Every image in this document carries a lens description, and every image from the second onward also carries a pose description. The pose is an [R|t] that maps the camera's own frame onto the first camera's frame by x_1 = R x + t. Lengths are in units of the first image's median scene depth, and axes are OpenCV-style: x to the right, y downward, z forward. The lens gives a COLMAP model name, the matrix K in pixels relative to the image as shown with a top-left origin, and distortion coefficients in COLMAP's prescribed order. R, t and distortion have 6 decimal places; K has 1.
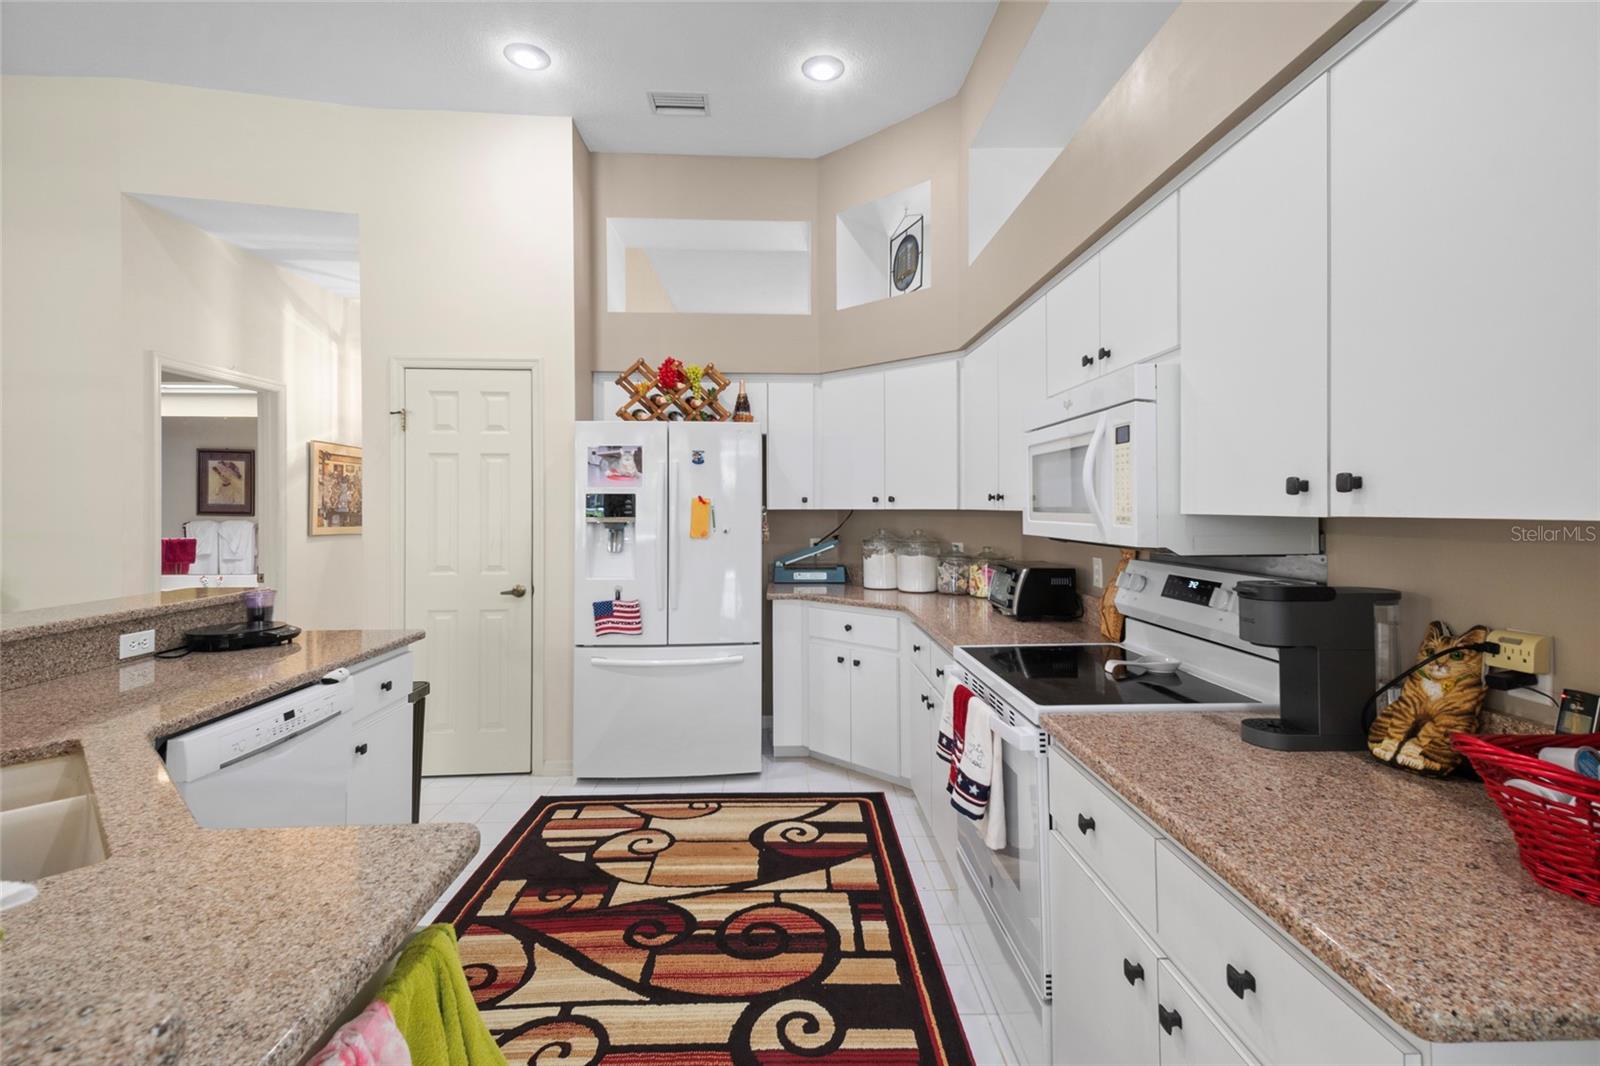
lens RADIAL K [[726.0, 0, 806.0], [0, 726.0, 500.7], [0, 0, 1]] dist [0.027135, -0.000183]
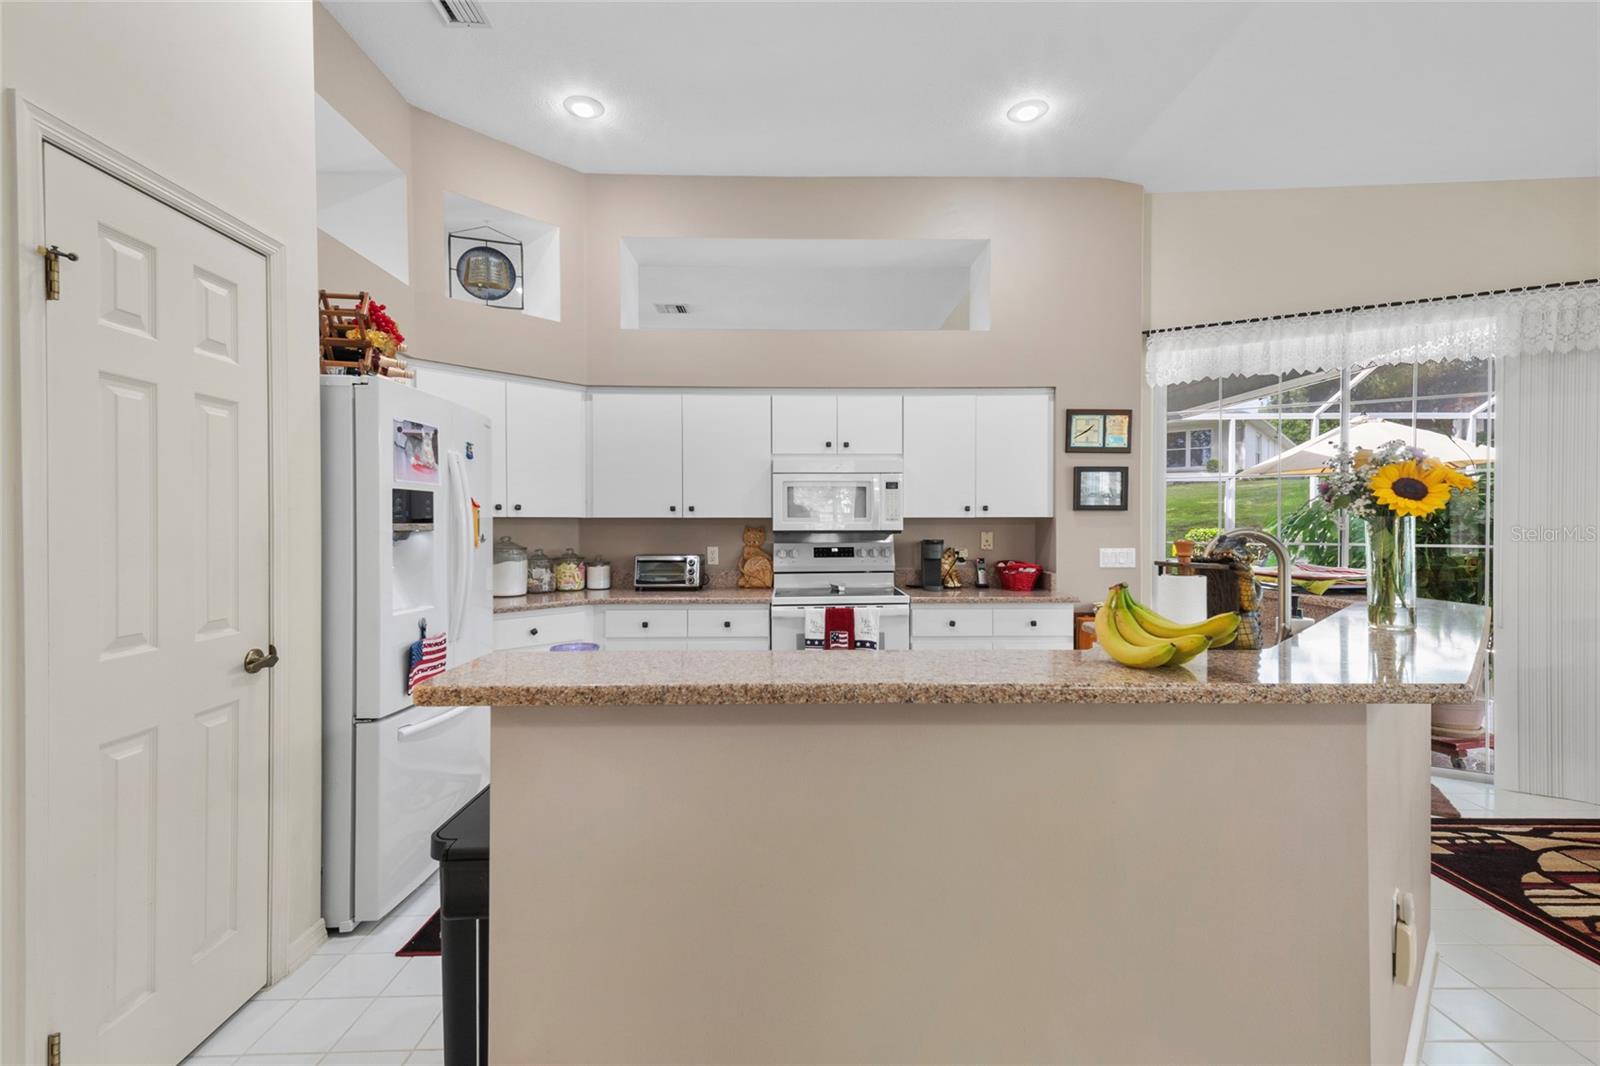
lens RADIAL K [[702.5, 0, 805.7], [0, 702.5, 528.1], [0, 0, 1]] dist [0.028722, -0.000467]
pose [[0.019494, -0.004593, 0.999799, -0.947201], [-0.006055, 0.999971, 0.004712, 0.021616], [-0.999792, -0.006146, 0.019466, 0.605071]]
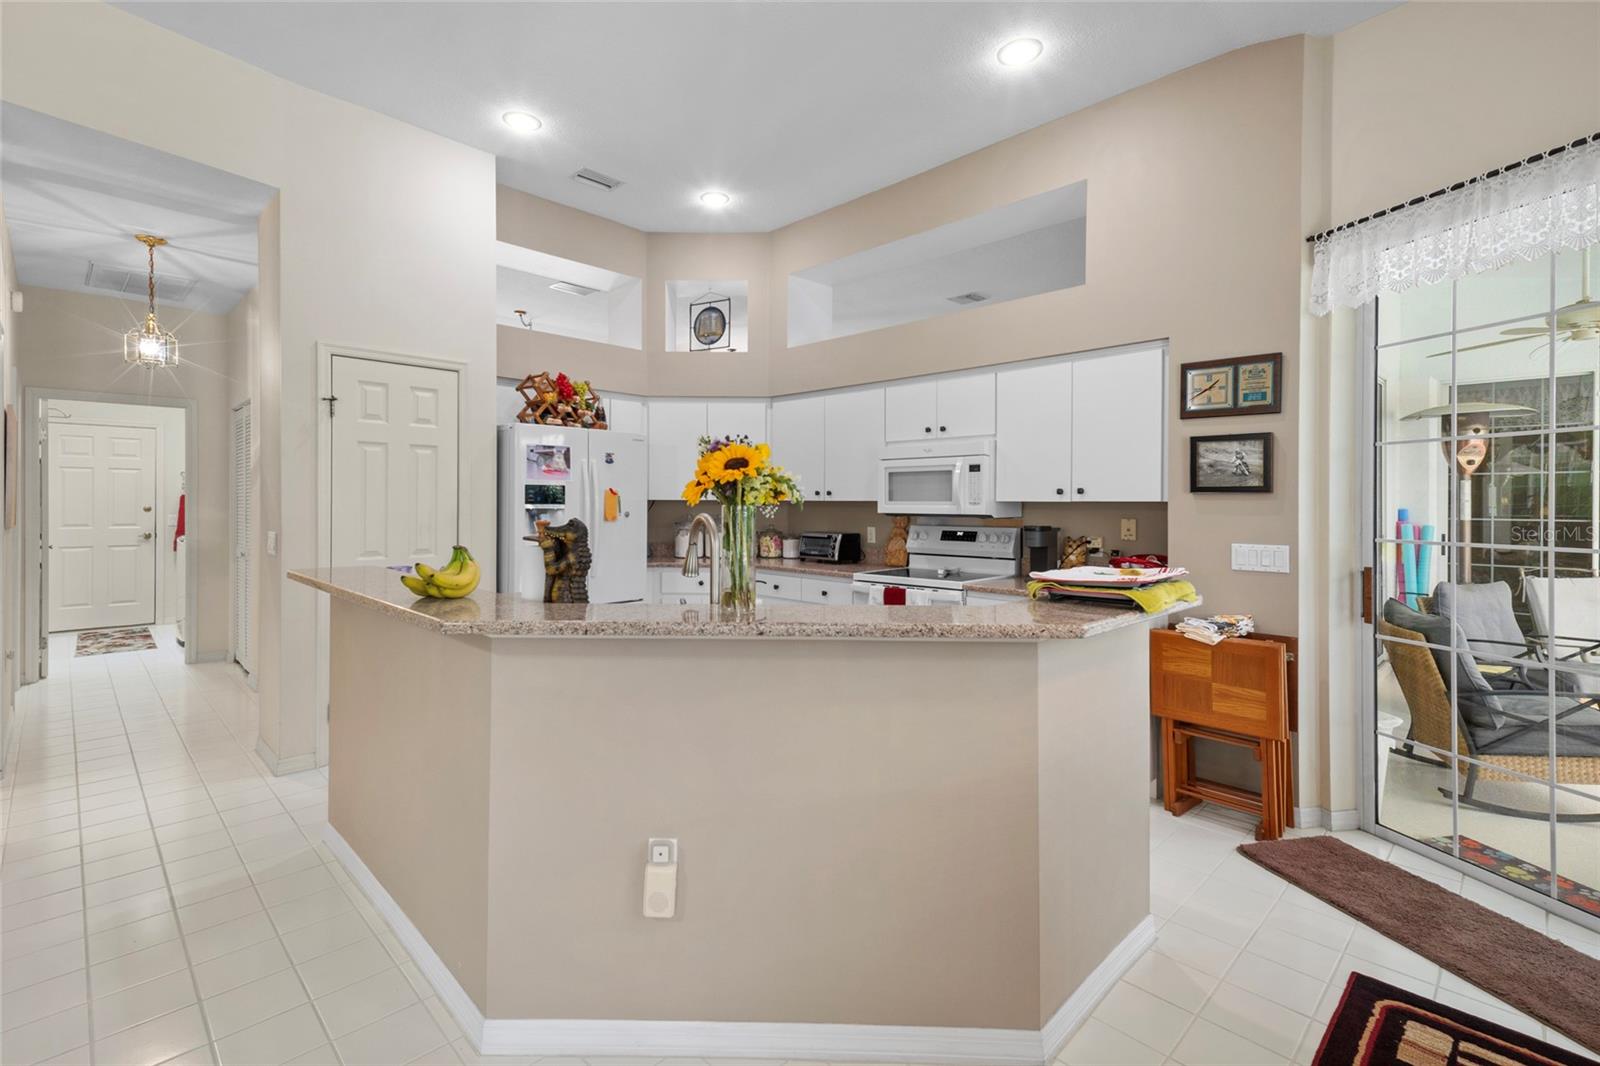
lens RADIAL K [[724.1, 0, 795.1], [0, 724.1, 503.6], [0, 0, 1]] dist [0.028484, -0.000344]
pose [[0.737996, 0.006207, 0.674777, -0.775792], [-0.012465, 0.999912, 0.004435, 0.010706], [-0.674690, -0.011684, 0.738009, -0.172388]]
